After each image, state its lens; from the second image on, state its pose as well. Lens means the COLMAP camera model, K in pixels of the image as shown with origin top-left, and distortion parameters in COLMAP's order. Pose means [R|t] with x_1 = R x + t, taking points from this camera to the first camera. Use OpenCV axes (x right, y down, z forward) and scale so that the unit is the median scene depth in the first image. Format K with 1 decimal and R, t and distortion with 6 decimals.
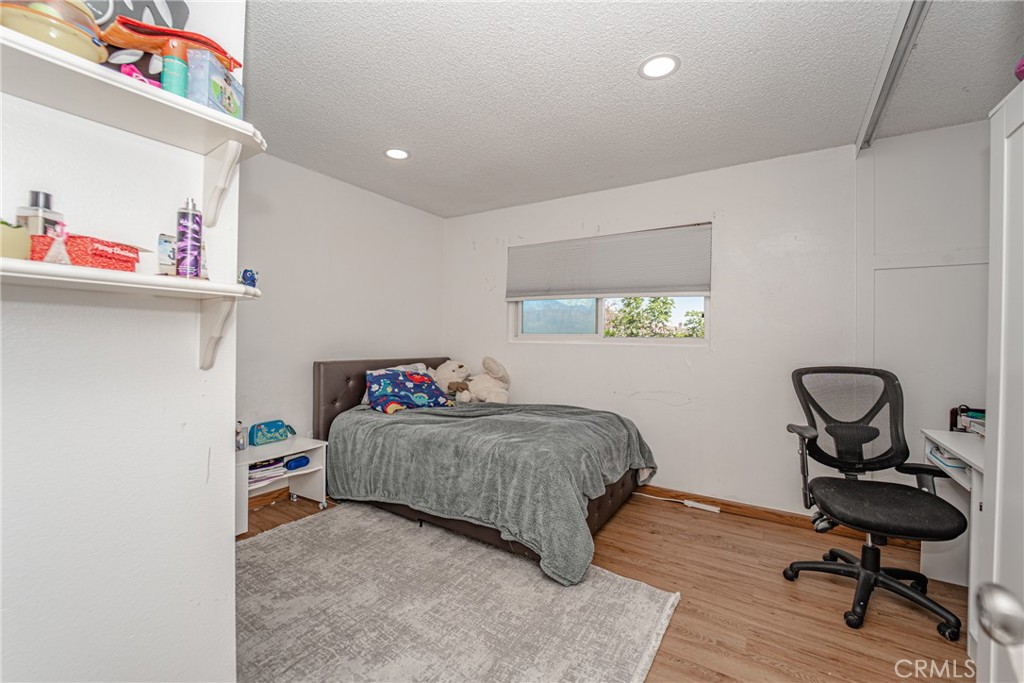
lens RADIAL K [[416.0, 0, 513.7], [0, 416.0, 339.8], [0, 0, 1]] dist [-0.021799, -0.000106]
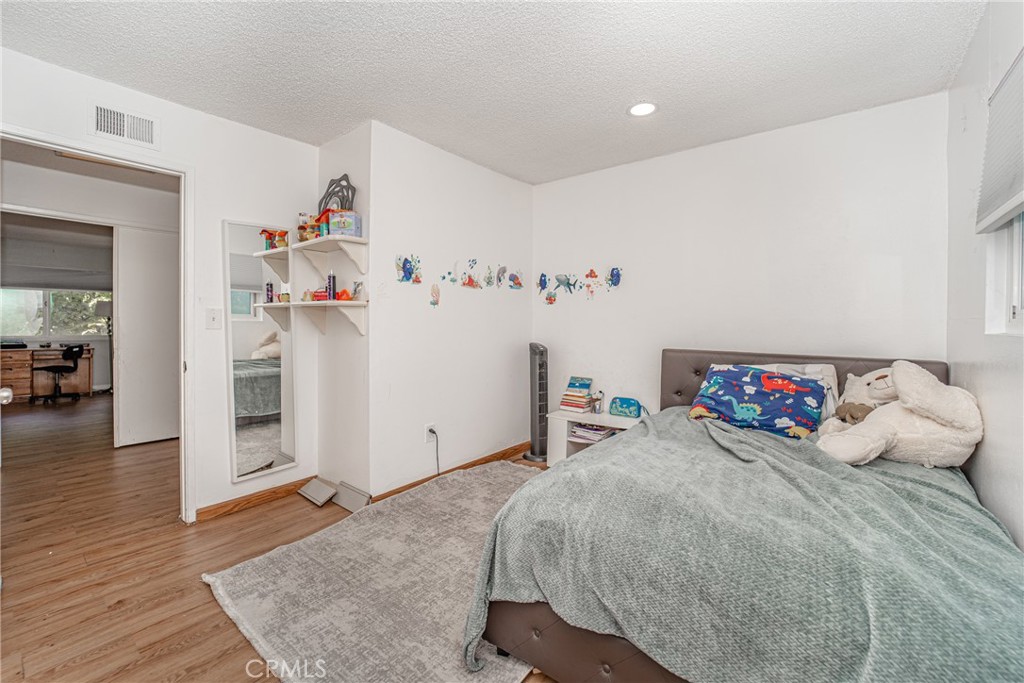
lens RADIAL K [[424.4, 0, 510.3], [0, 424.4, 334.8], [0, 0, 1]] dist [-0.020475, 0.000262]
pose [[-0.071847, 0.011801, -0.997346, 0.613135], [-0.017616, 0.999759, 0.013099, 0.014183], [0.997260, 0.018510, -0.071622, 0.787506]]
